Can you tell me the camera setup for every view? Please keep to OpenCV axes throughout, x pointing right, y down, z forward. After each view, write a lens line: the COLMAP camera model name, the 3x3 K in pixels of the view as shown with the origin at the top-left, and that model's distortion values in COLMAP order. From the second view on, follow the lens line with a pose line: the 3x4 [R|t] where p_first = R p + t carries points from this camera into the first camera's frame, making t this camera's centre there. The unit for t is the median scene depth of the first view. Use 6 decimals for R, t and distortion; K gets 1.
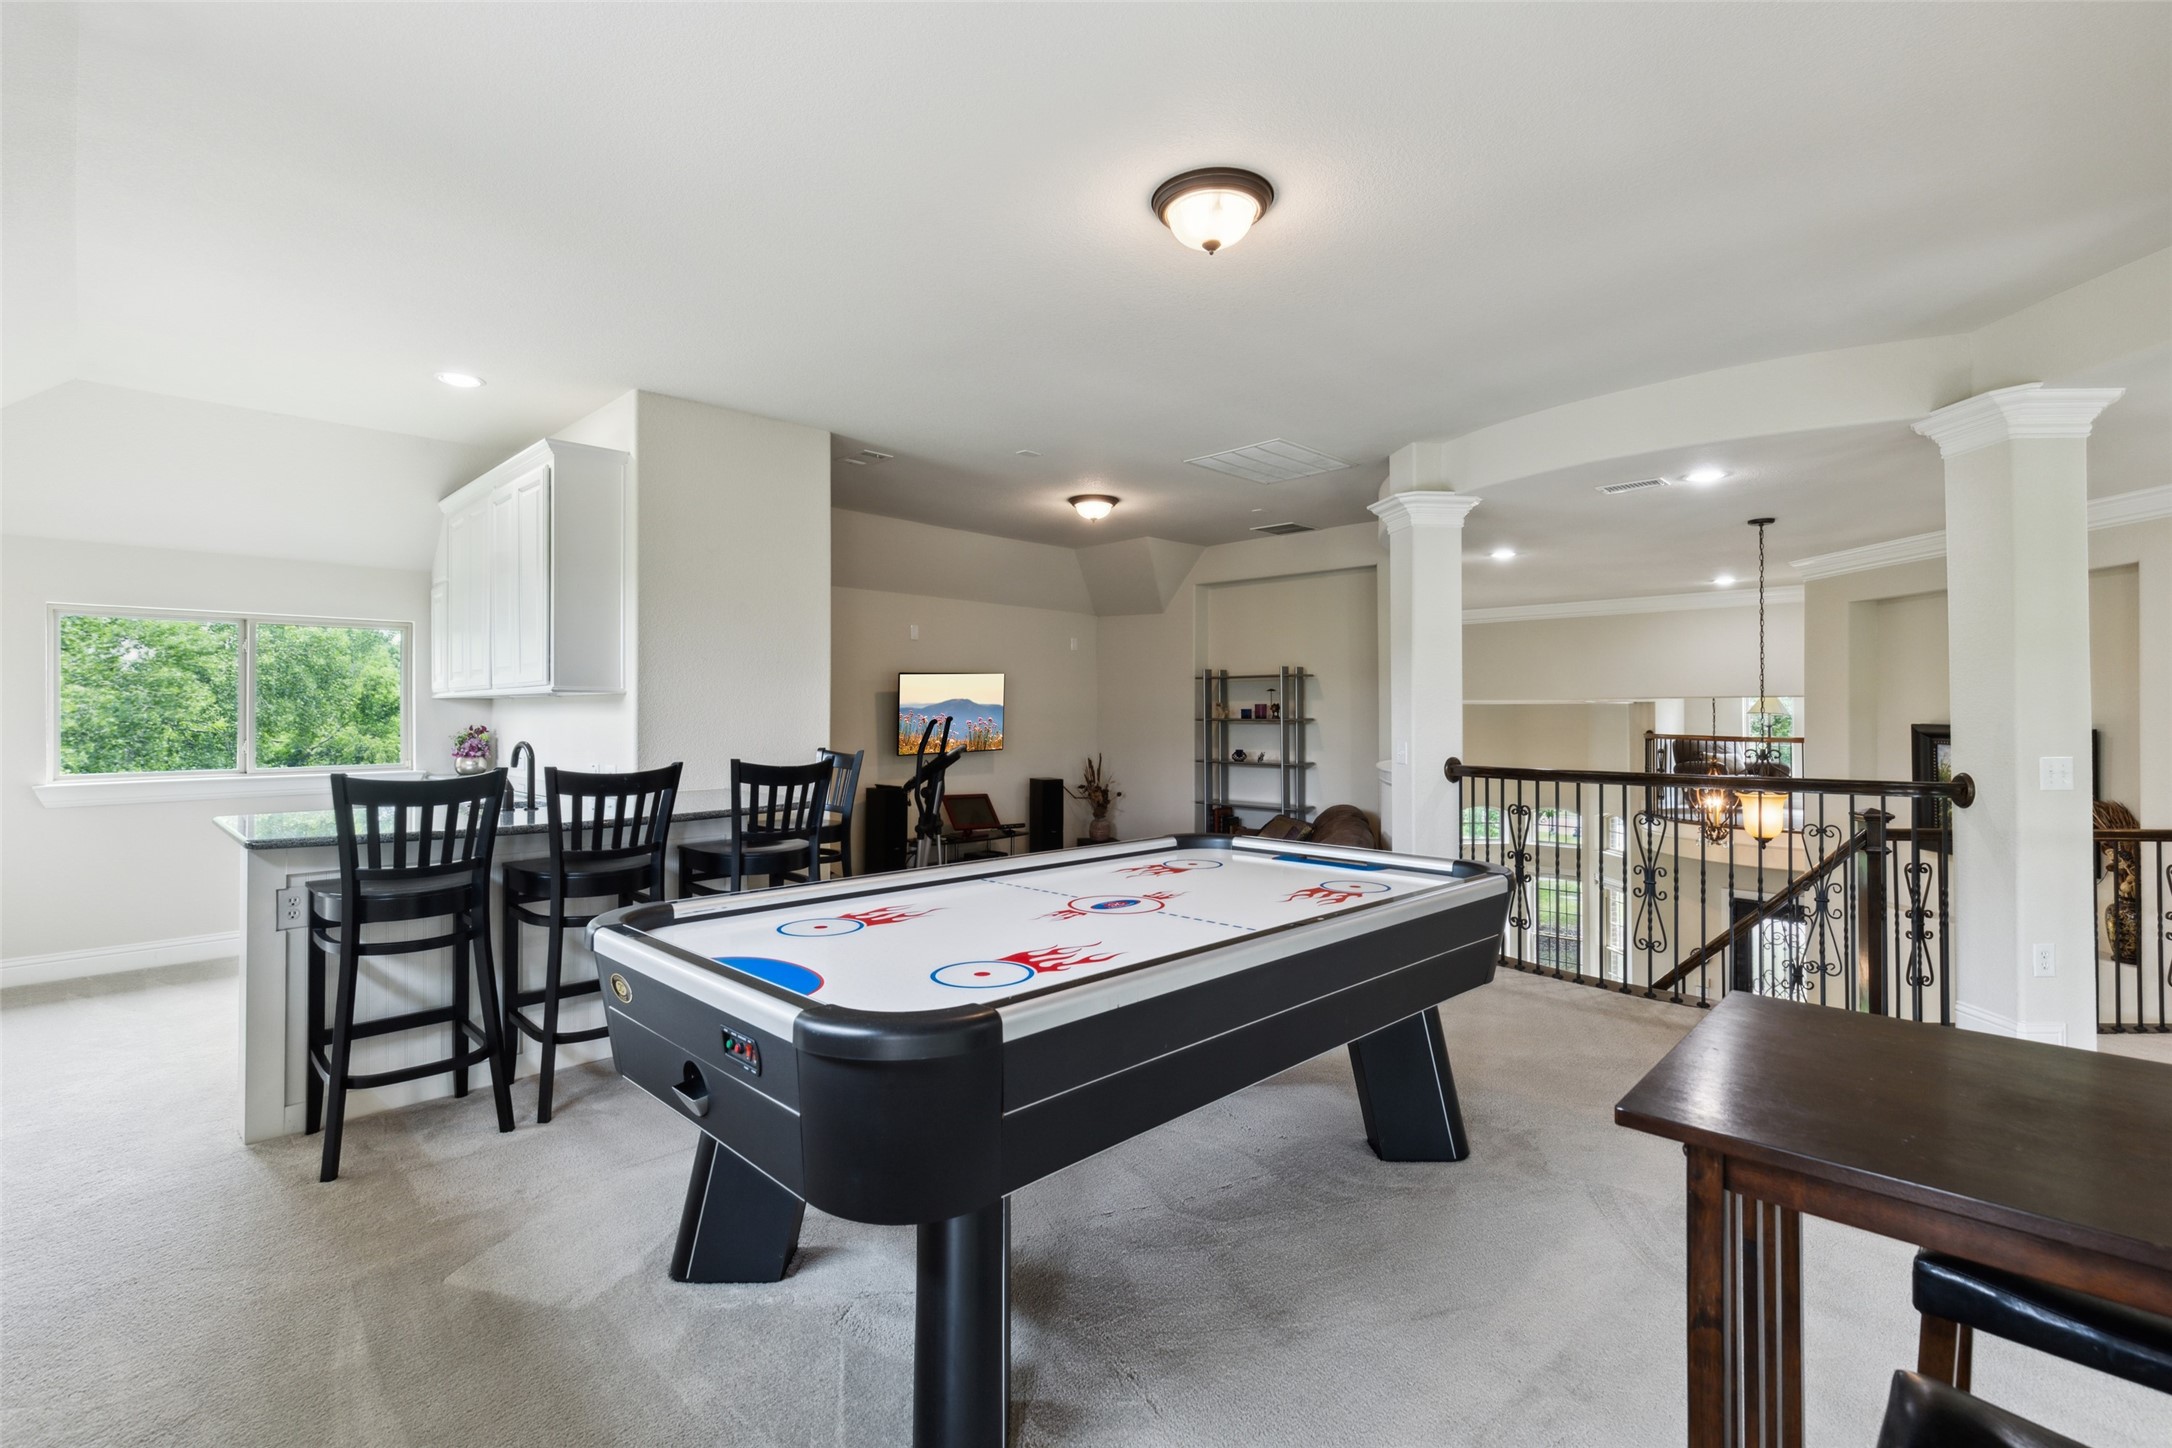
lens RADIAL K [[962.6, 0, 1064.1], [0, 962.6, 721.6], [0, 0, 1]] dist [-0.004903, -0.001359]
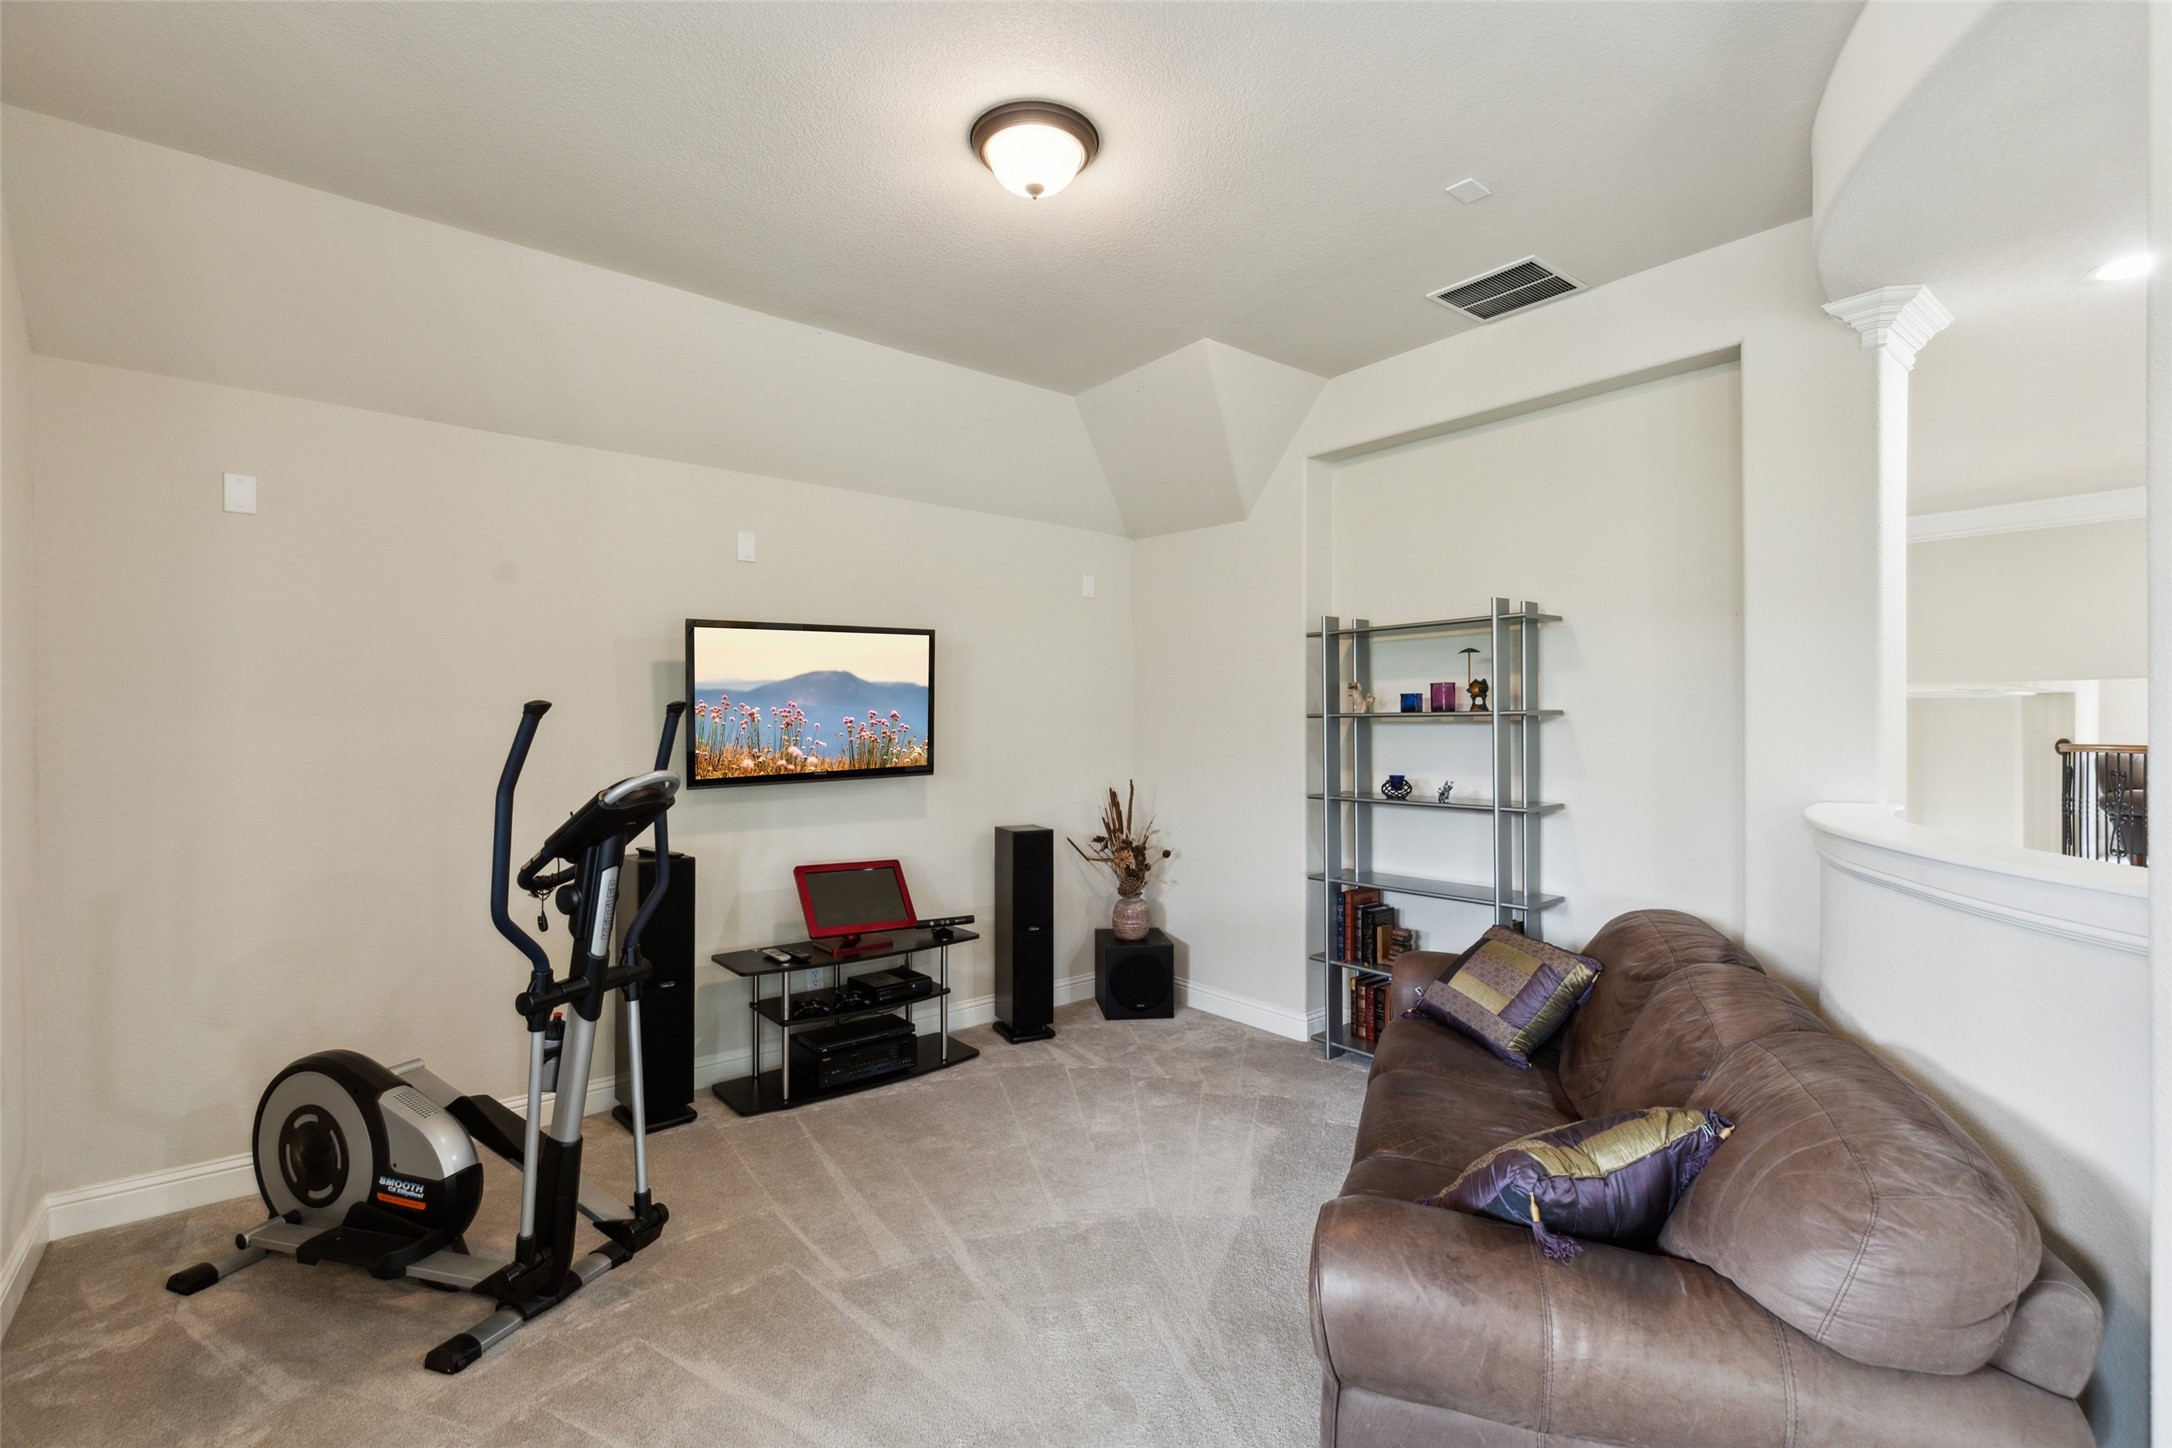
lens RADIAL K [[962.6, 0, 1097.0], [0, 962.6, 729.5], [0, 0, 1]] dist [-0.004903, -0.001359]
pose [[0.997266, -0.001570, -0.073885, 0.063308], [0.001093, 0.999978, -0.006507, 0.008464], [0.073893, 0.006408, 0.997246, 0.485686]]
